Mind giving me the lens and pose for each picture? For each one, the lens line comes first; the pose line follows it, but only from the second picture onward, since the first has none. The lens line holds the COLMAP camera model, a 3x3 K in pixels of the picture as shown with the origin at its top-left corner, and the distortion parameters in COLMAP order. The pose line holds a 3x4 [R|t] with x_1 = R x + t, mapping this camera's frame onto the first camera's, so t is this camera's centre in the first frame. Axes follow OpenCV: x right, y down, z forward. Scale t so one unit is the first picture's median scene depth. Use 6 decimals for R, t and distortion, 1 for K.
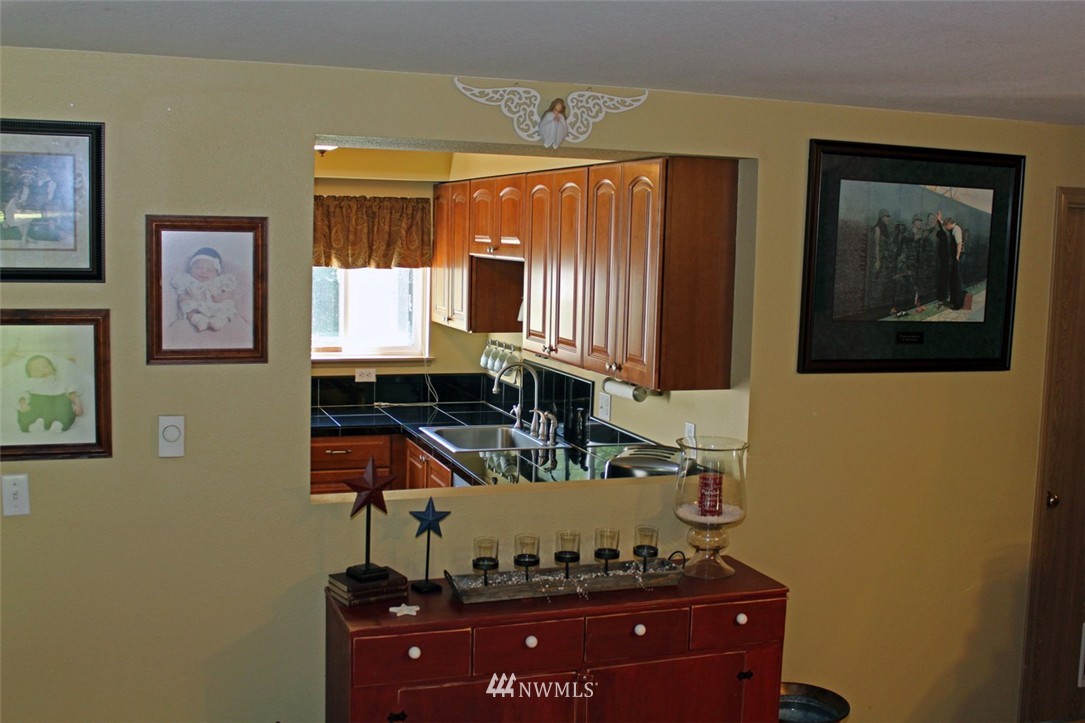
lens RADIAL K [[1151.2, 0, 542.5], [0, 1151.2, 361.5], [0, 0, 1]] dist [-0.098594, 0.003420]
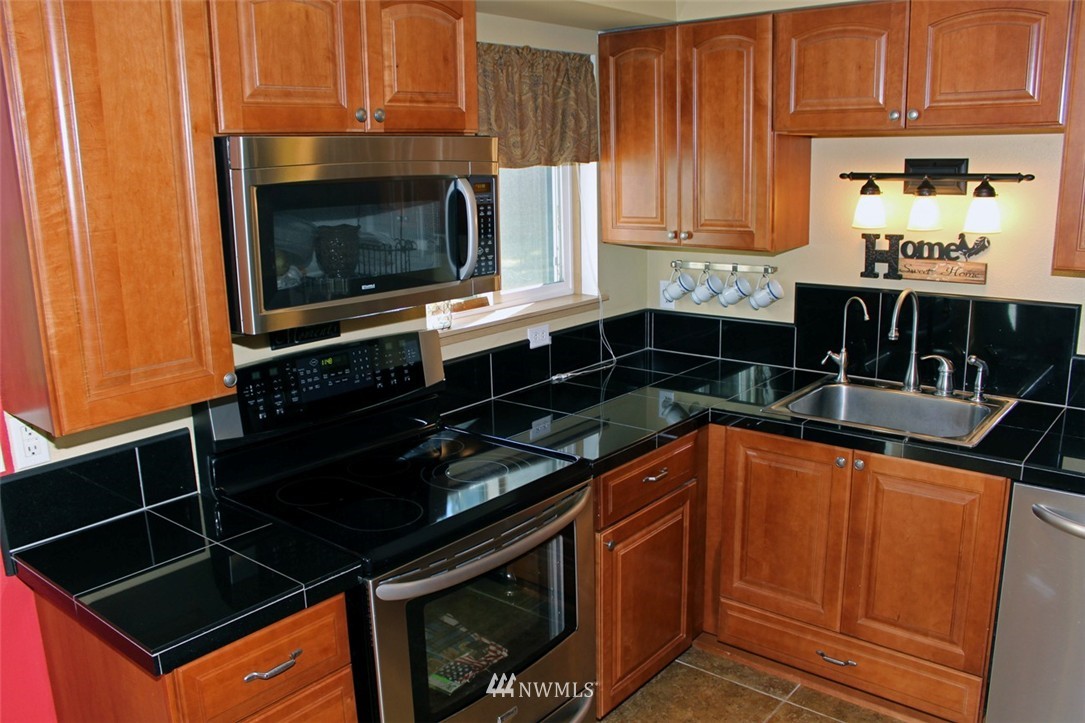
lens RADIAL K [[891.3, 0, 542.5], [0, 891.3, 361.5], [0, 0, 1]] dist [-0.164320, 0.153156]
pose [[0.863052, -0.153505, 0.481226, -0.736248], [0.094332, 0.984925, 0.144999, -0.085392], [-0.496229, -0.079746, 0.864521, 1.068344]]
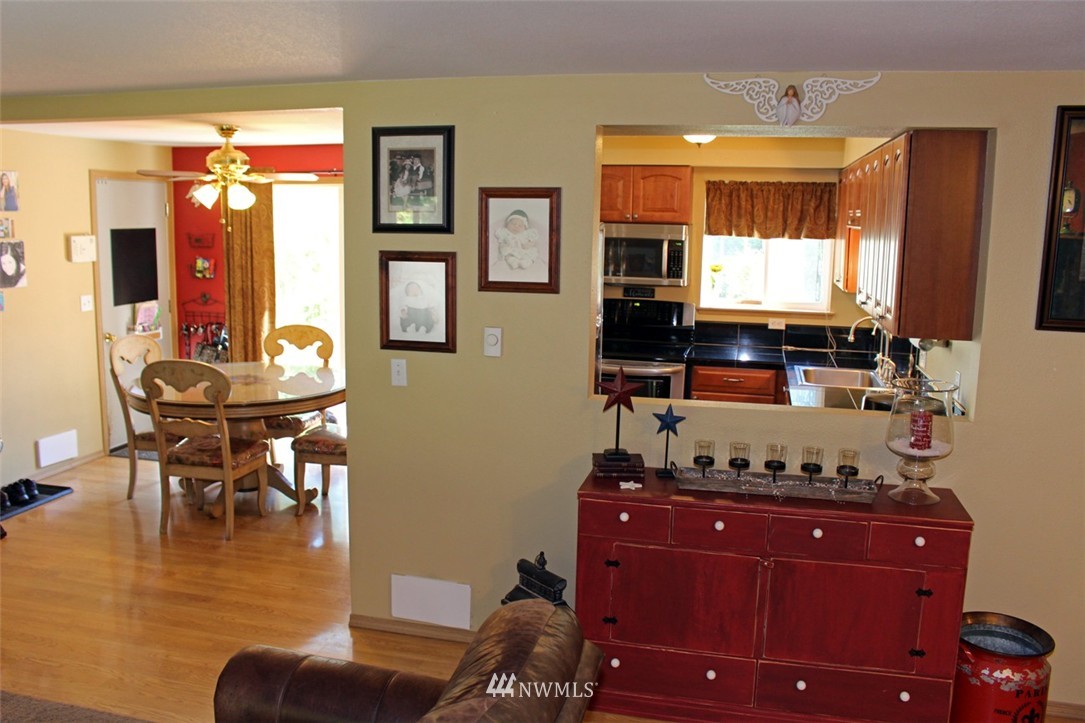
lens RADIAL K [[891.3, 0, 542.5], [0, 891.3, 361.5], [0, 0, 1]] dist [-0.164320, 0.153156]
pose [[0.828916, 0.076748, -0.554084, 0.323960], [-0.053372, 0.996875, 0.058236, 0.019870], [0.556822, -0.018701, 0.830421, 0.093459]]
